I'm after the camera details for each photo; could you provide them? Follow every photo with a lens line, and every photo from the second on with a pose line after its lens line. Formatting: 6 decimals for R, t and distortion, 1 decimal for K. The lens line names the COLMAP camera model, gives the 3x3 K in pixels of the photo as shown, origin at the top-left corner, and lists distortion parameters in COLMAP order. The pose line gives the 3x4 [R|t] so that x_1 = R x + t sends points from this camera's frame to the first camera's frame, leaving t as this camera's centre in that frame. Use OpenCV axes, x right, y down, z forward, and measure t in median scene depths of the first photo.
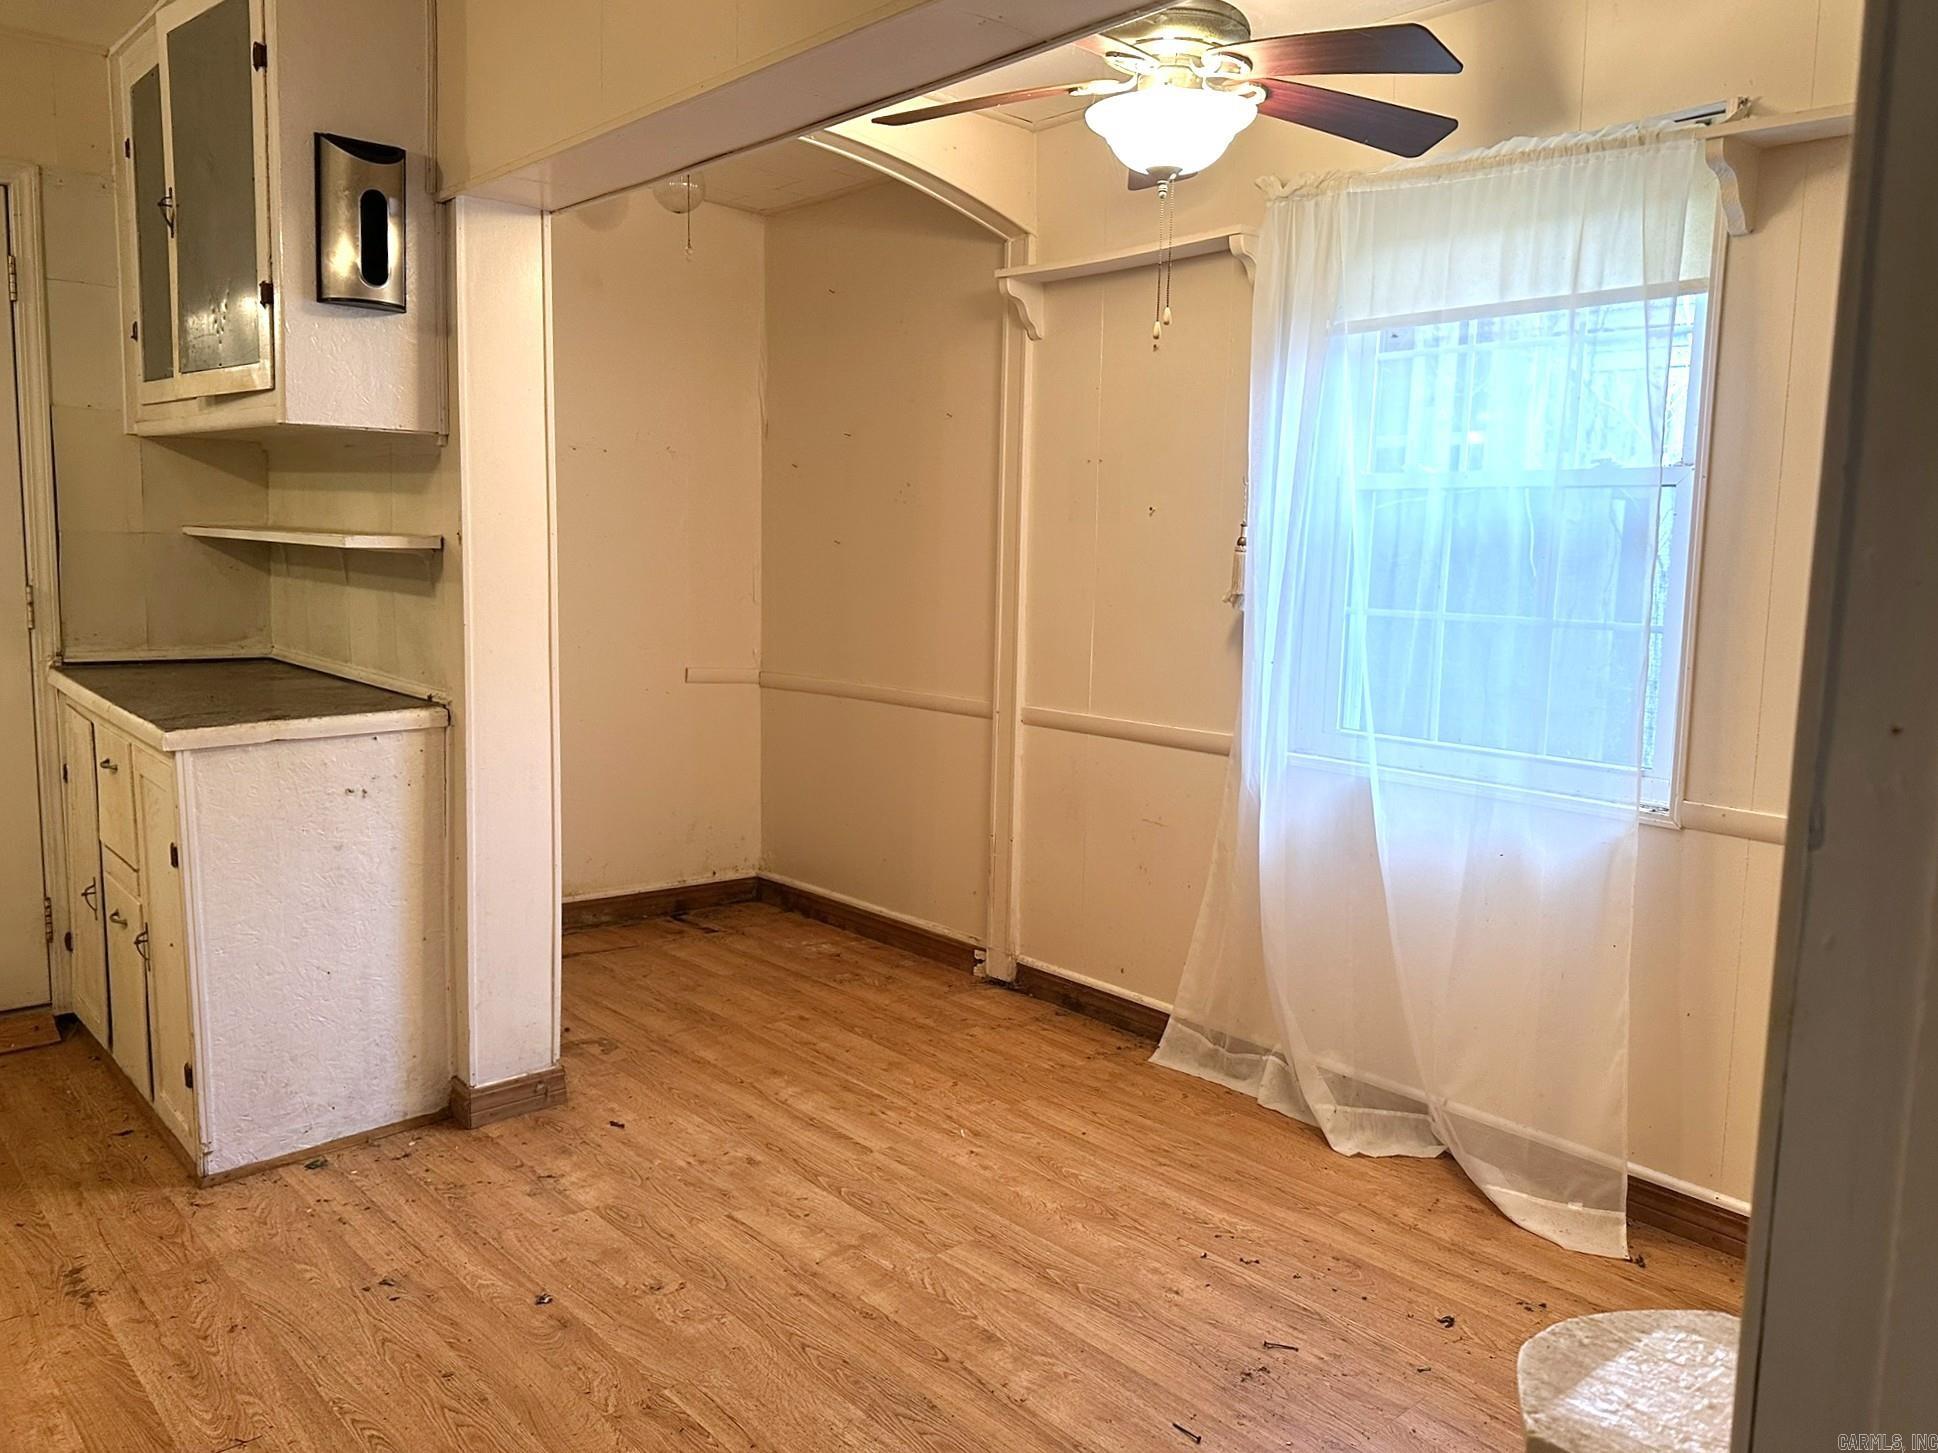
lens RADIAL K [[1415.8, 0, 969.0], [0, 1415.8, 726.5], [0, 0, 1]] dist [0.063553, -0.103179]
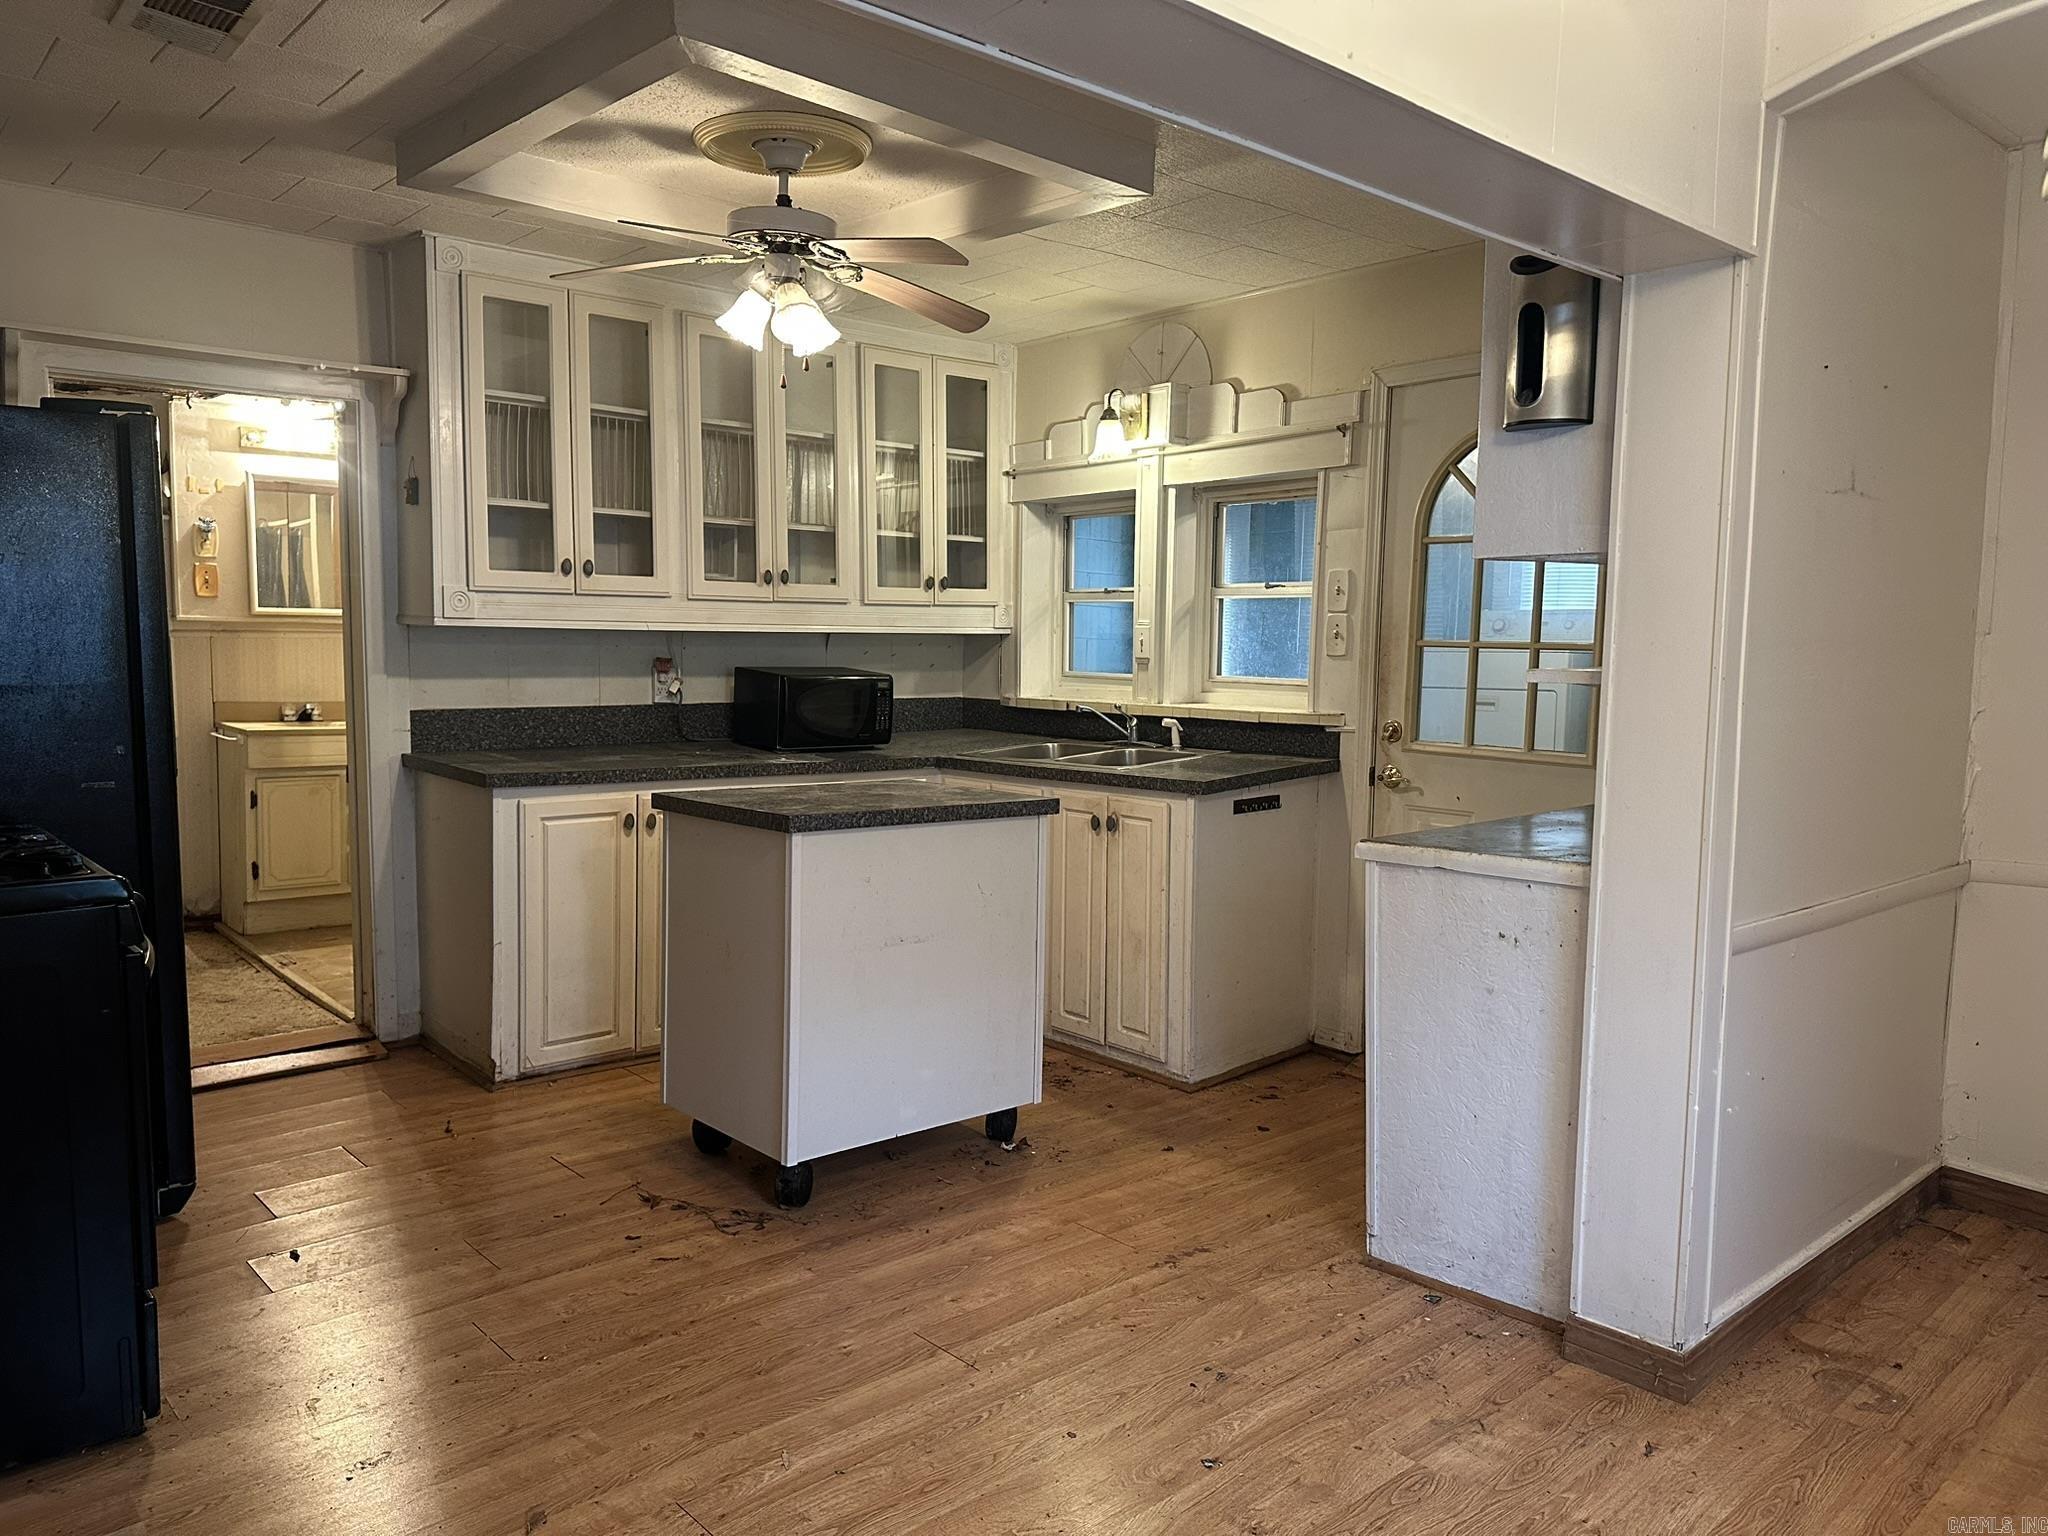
lens RADIAL K [[1428.3, 0, 1023.4], [0, 1428.3, 765.1], [0, 0, 1]] dist [0.123473, -0.215503]
pose [[0.005951, 0.067915, -0.997673, 0.524997], [-0.139664, 0.987969, 0.066422, -0.087187], [0.990181, 0.138944, 0.015365, 0.656432]]
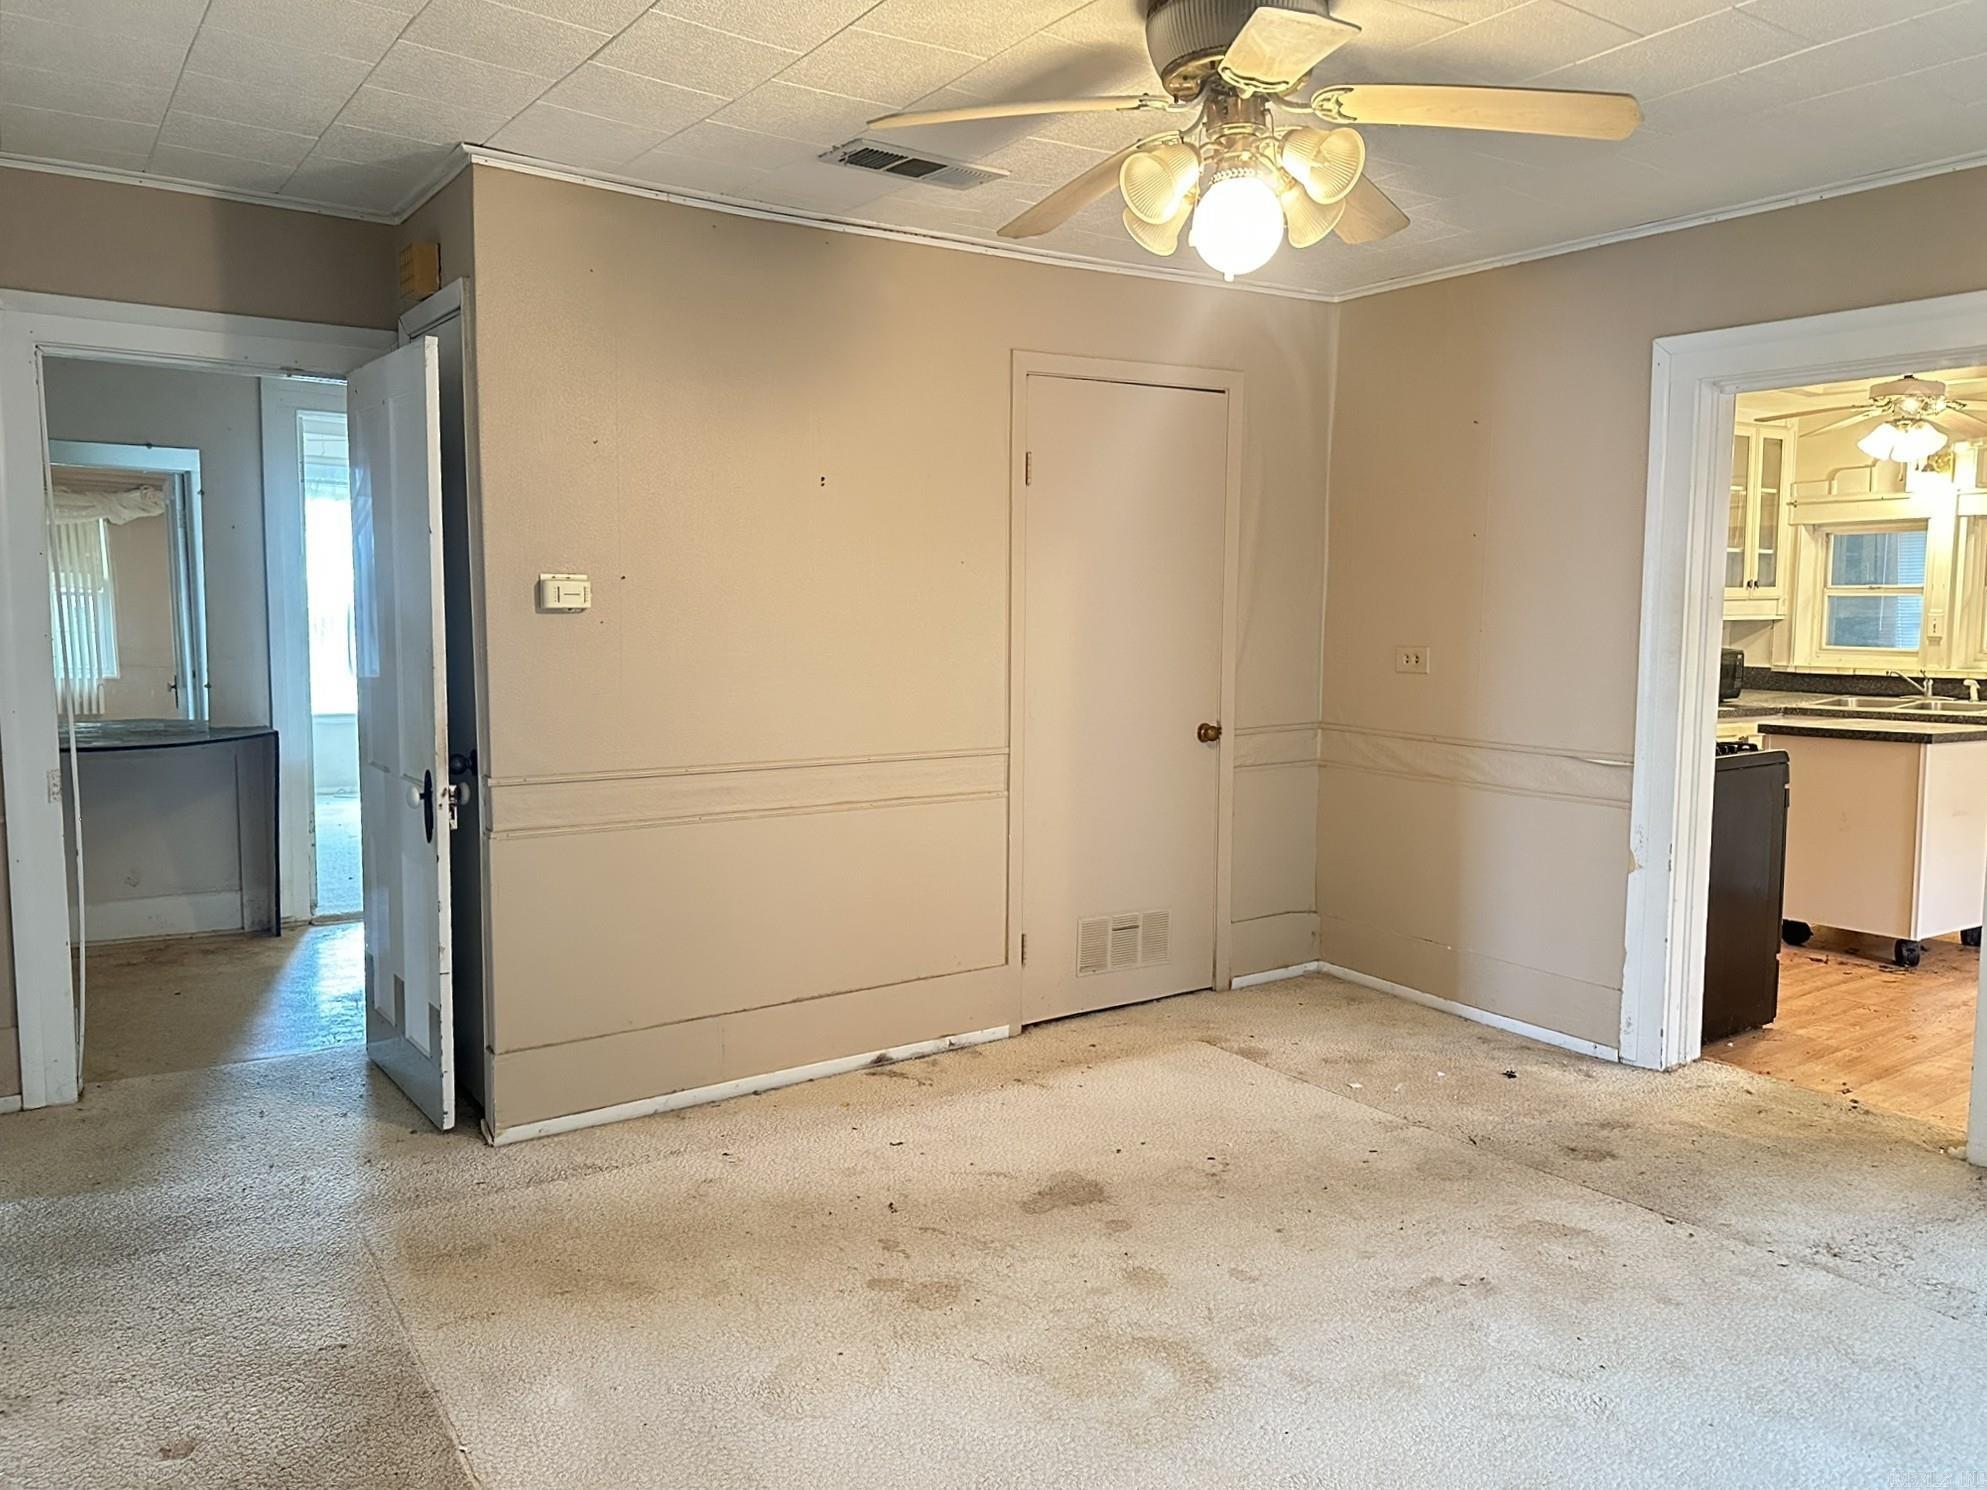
lens RADIAL K [[1469.5, 0, 991.4], [0, 1469.5, 725.5], [0, 0, 1]] dist [0.001914, -0.002508]
pose [[-0.109766, 0.057559, -0.992290, 1.481732], [-0.135367, 0.988155, 0.072293, 0.069684], [0.984697, 0.142258, -0.100674, -0.536836]]
